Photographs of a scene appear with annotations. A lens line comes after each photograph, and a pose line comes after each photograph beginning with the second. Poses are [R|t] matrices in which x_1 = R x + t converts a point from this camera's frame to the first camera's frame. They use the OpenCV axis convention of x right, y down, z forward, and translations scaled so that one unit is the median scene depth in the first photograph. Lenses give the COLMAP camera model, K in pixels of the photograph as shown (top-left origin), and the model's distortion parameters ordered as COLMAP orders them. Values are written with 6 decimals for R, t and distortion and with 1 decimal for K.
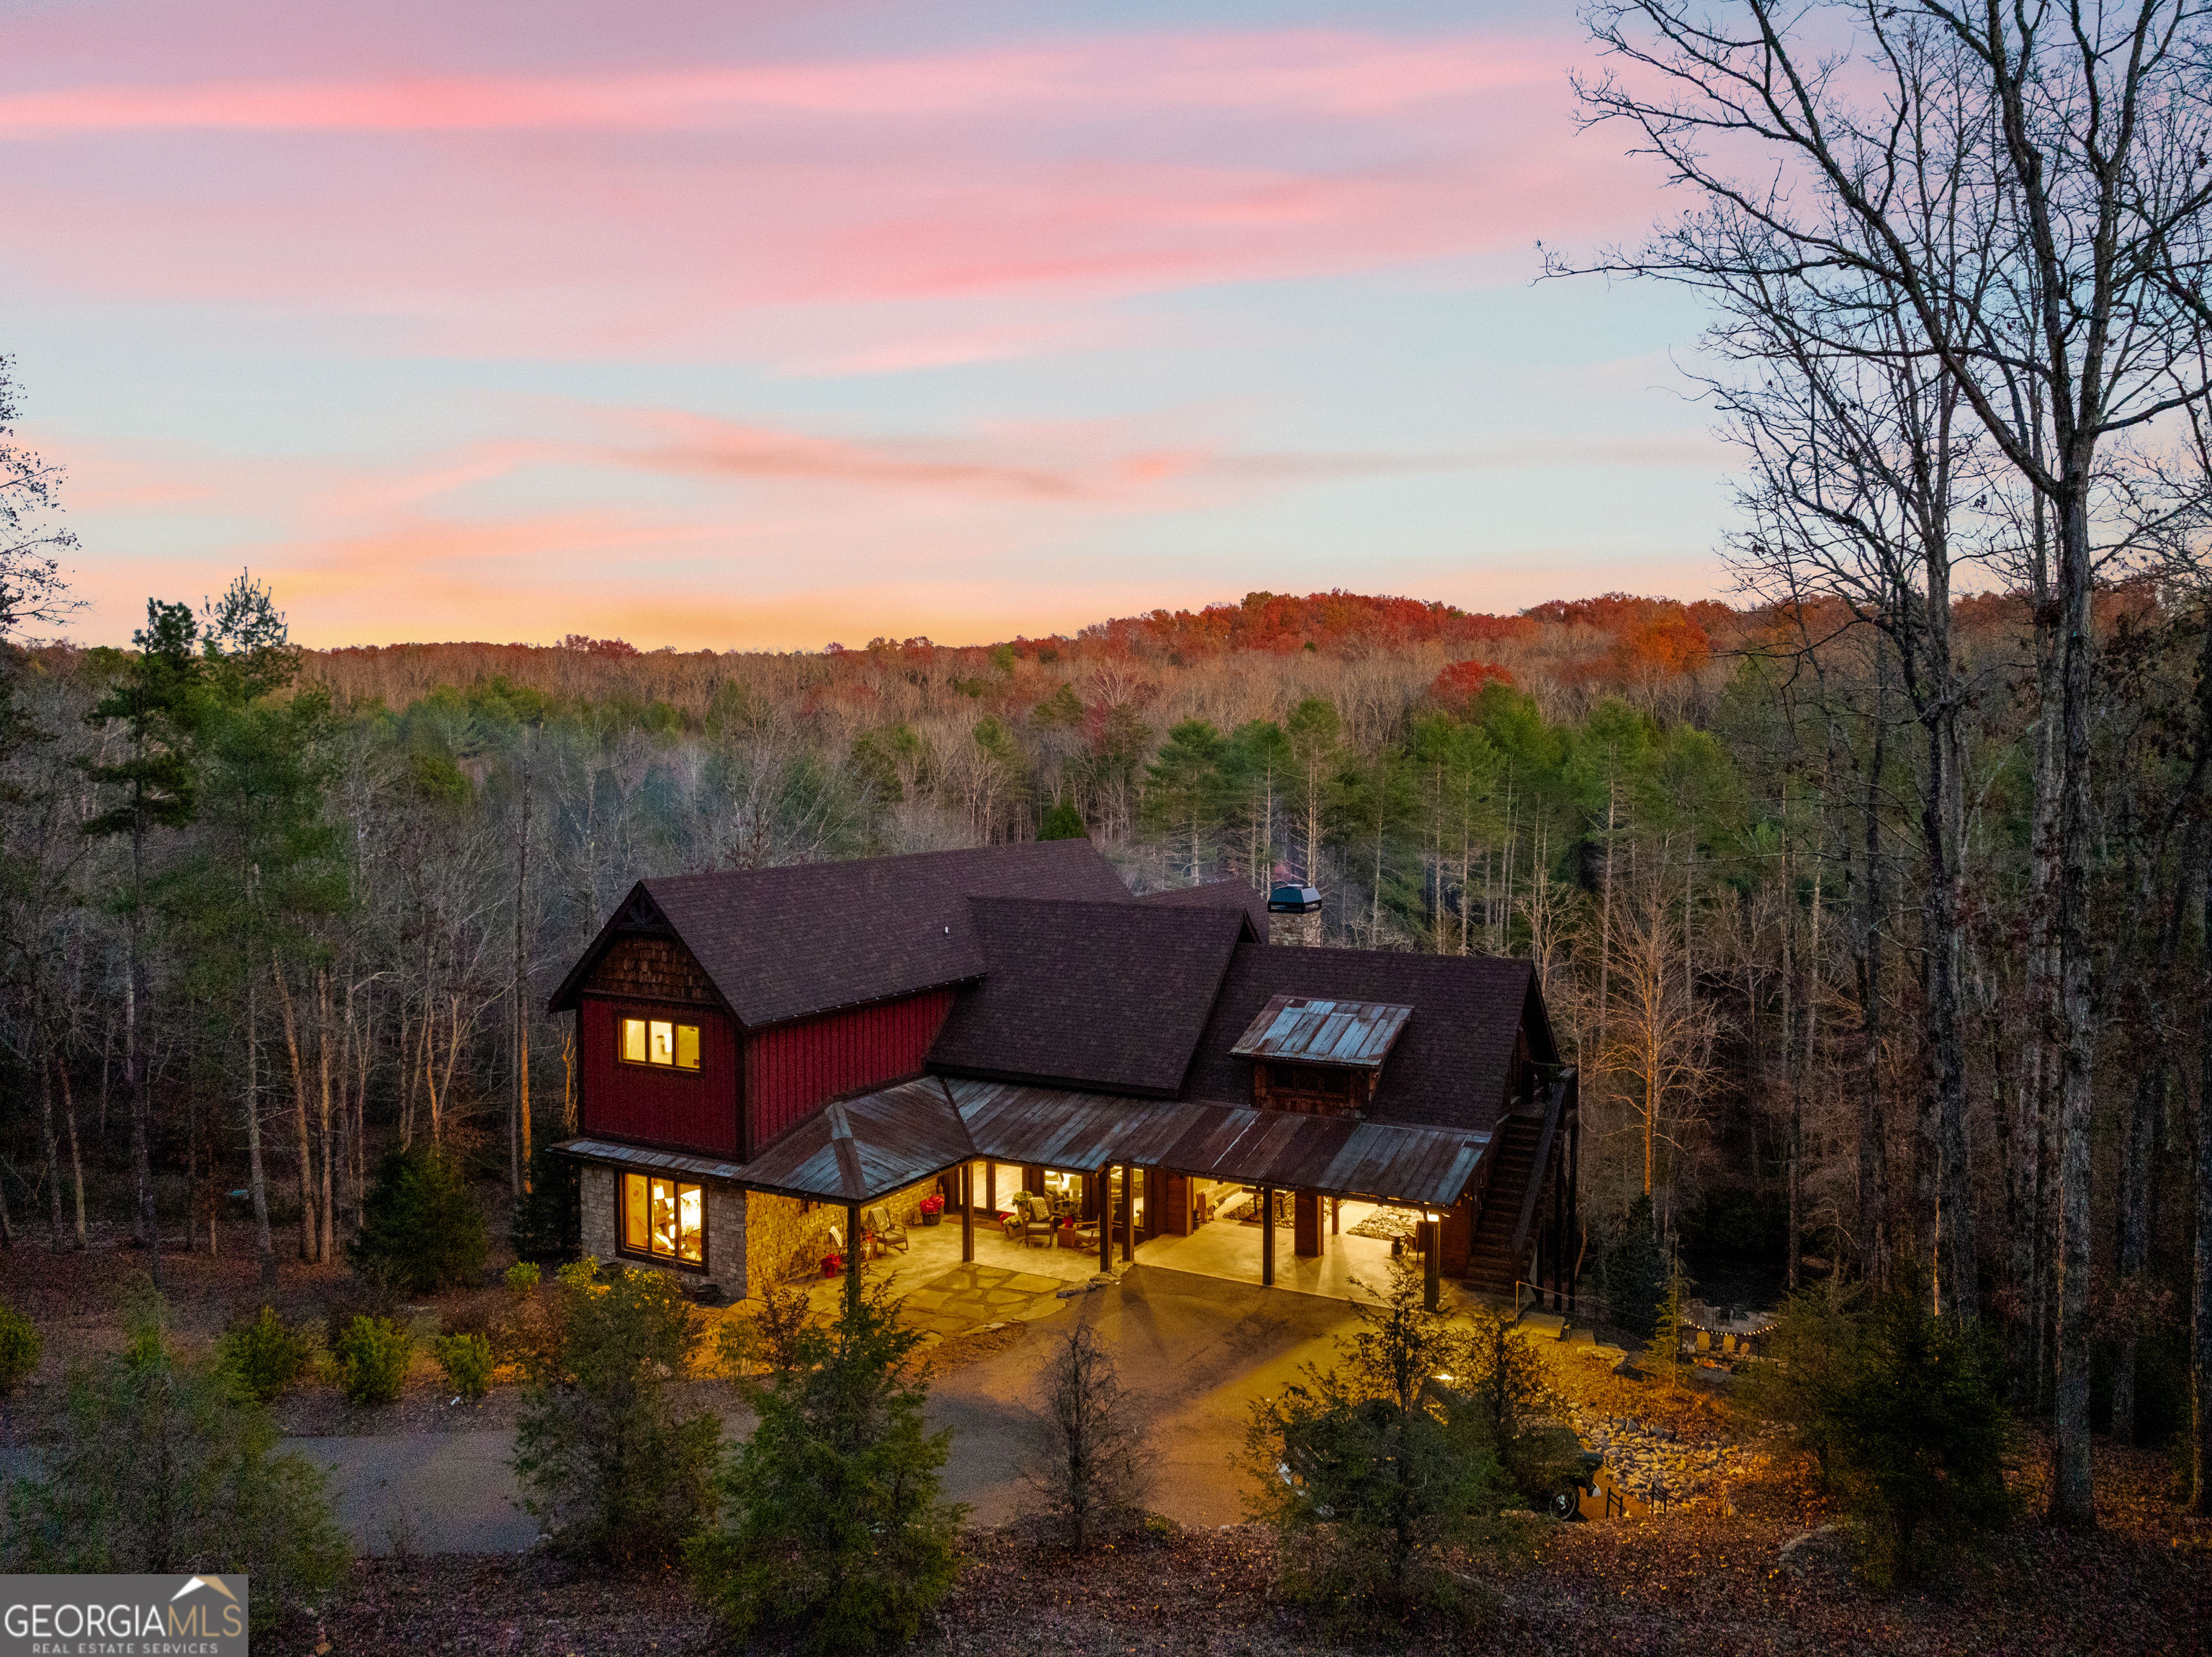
lens RADIAL K [[1562.1, 0, 1103.3], [0, 1562.1, 820.8], [0, 0, 1]] dist [-0.042348, 0.003321]
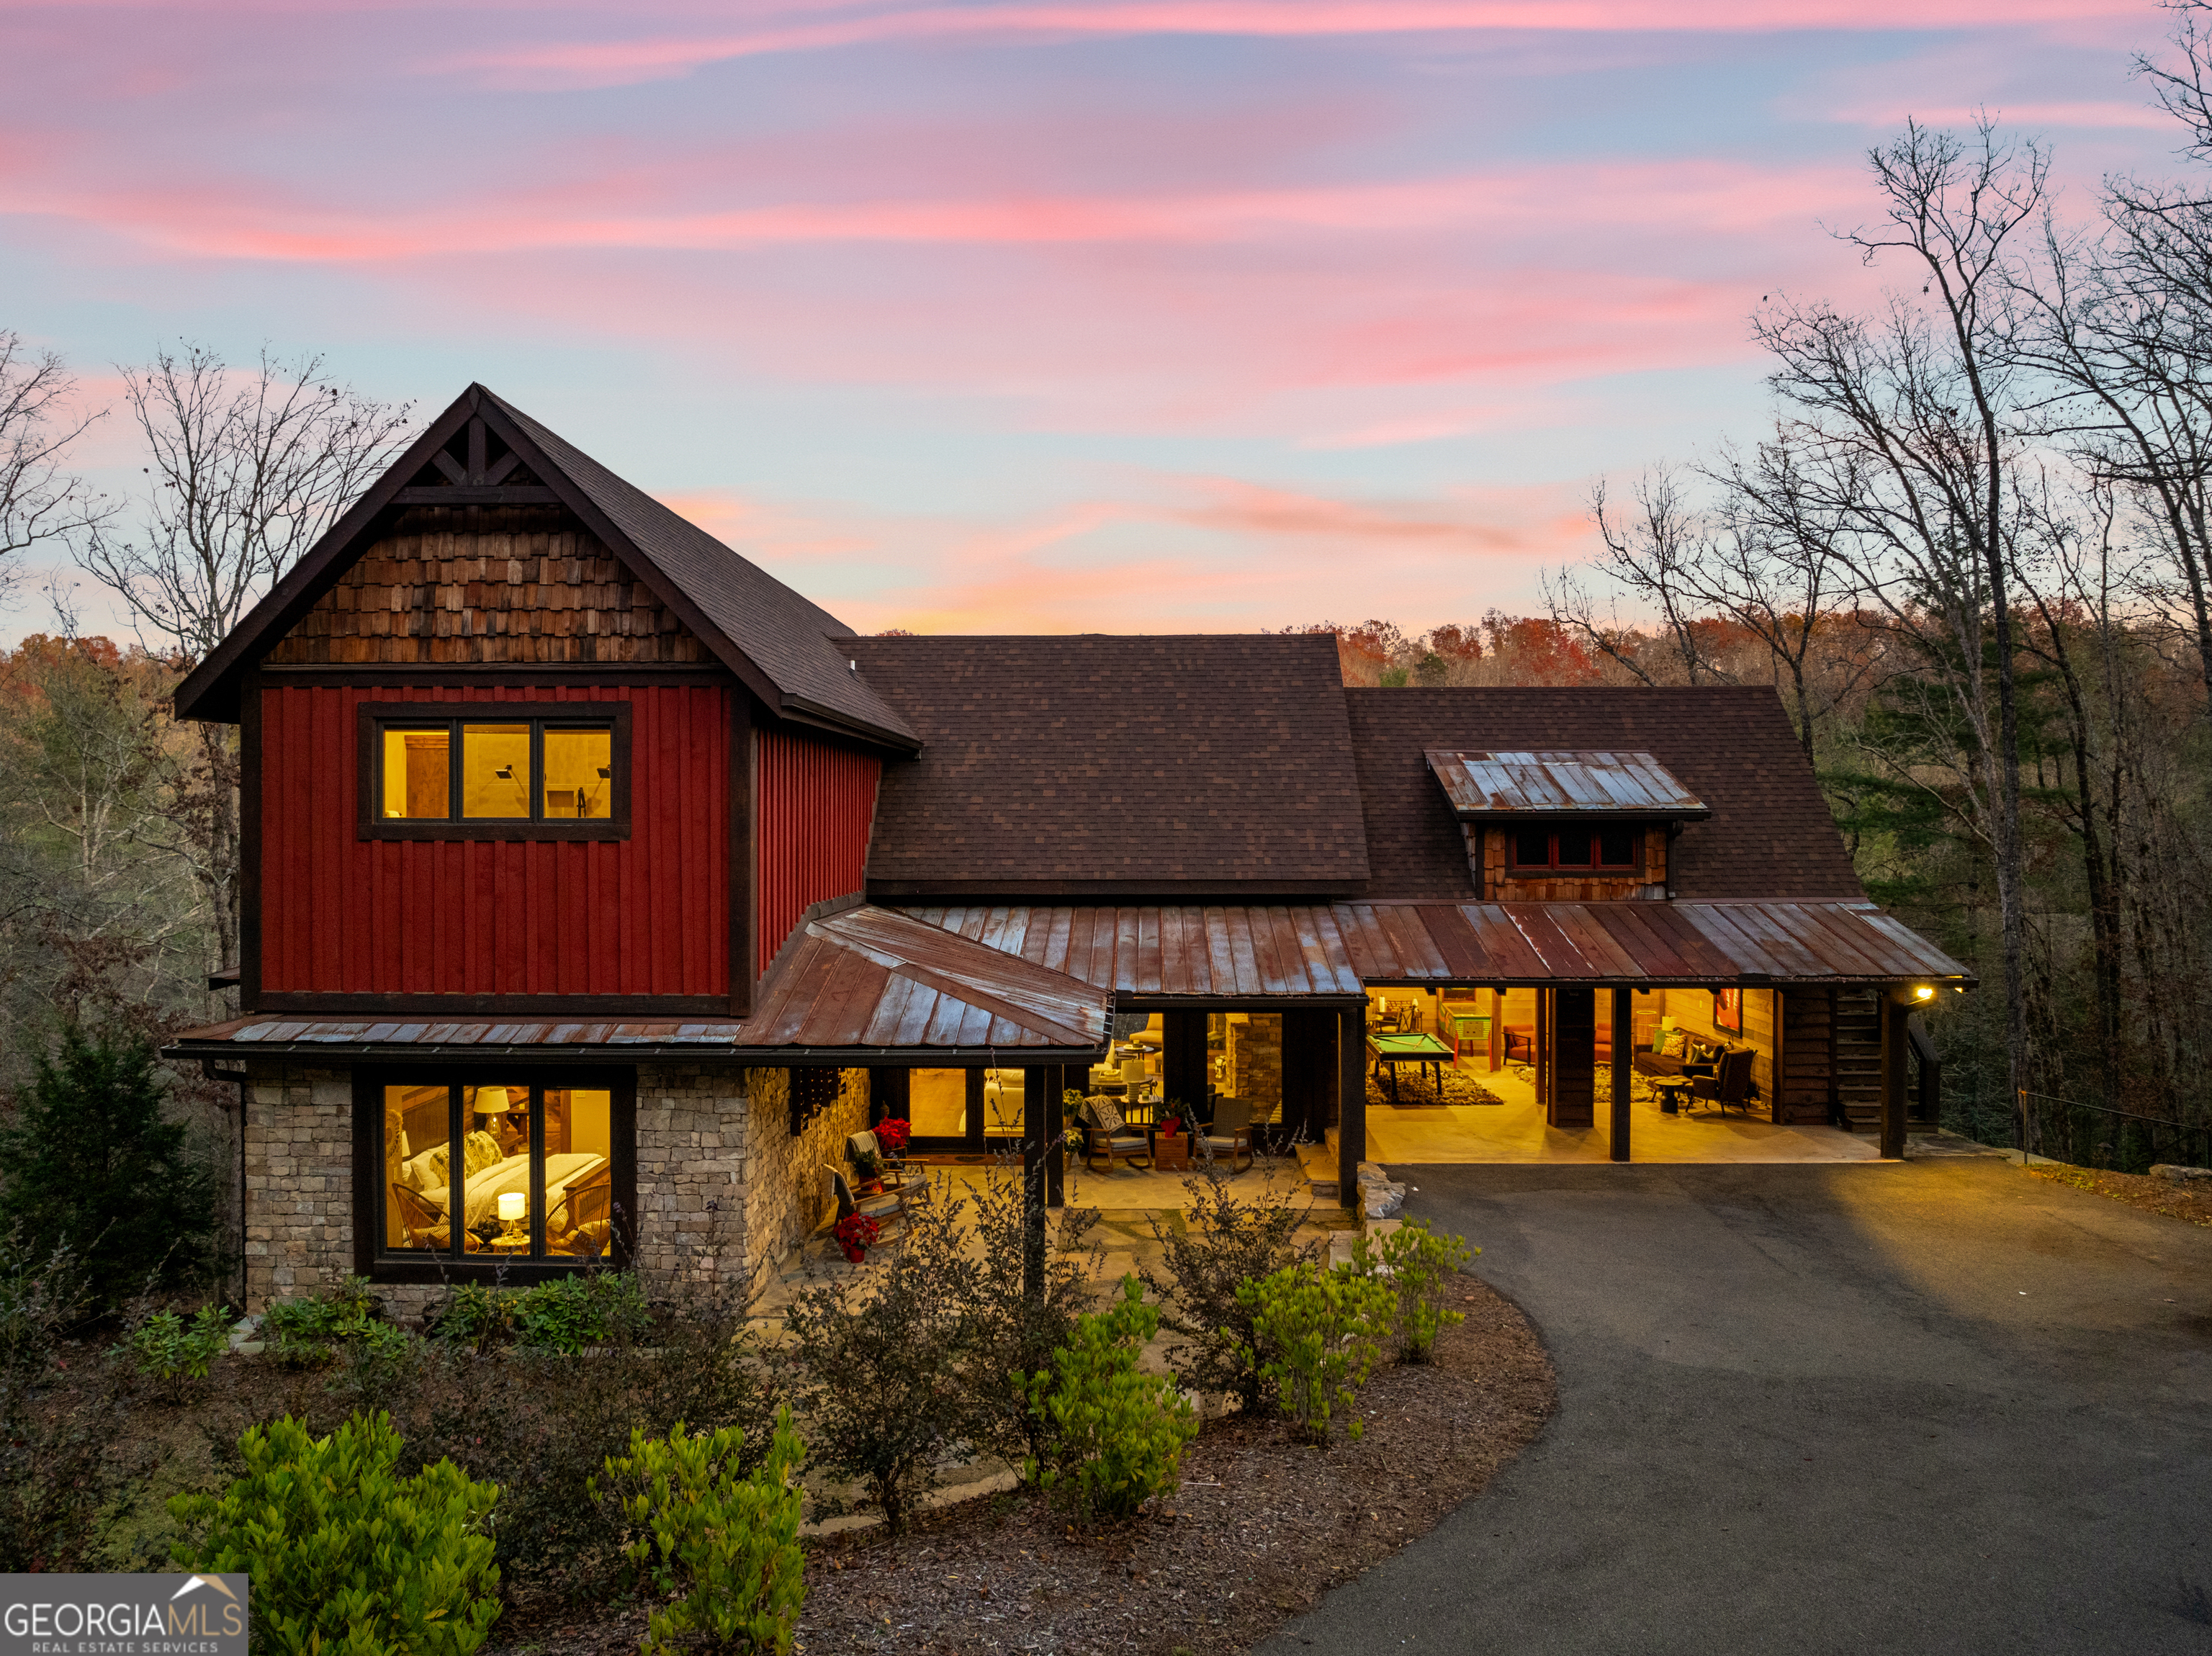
lens RADIAL K [[1562.0, 0, 1110.5], [0, 1562.0, 836.1], [0, 0, 1]] dist [-0.042348, 0.003321]
pose [[0.872604, 0.000964, 0.488427, -0.345675], [0.014544, 0.999503, -0.027957, 0.174929], [-0.488212, 0.031499, 0.872157, 0.530832]]
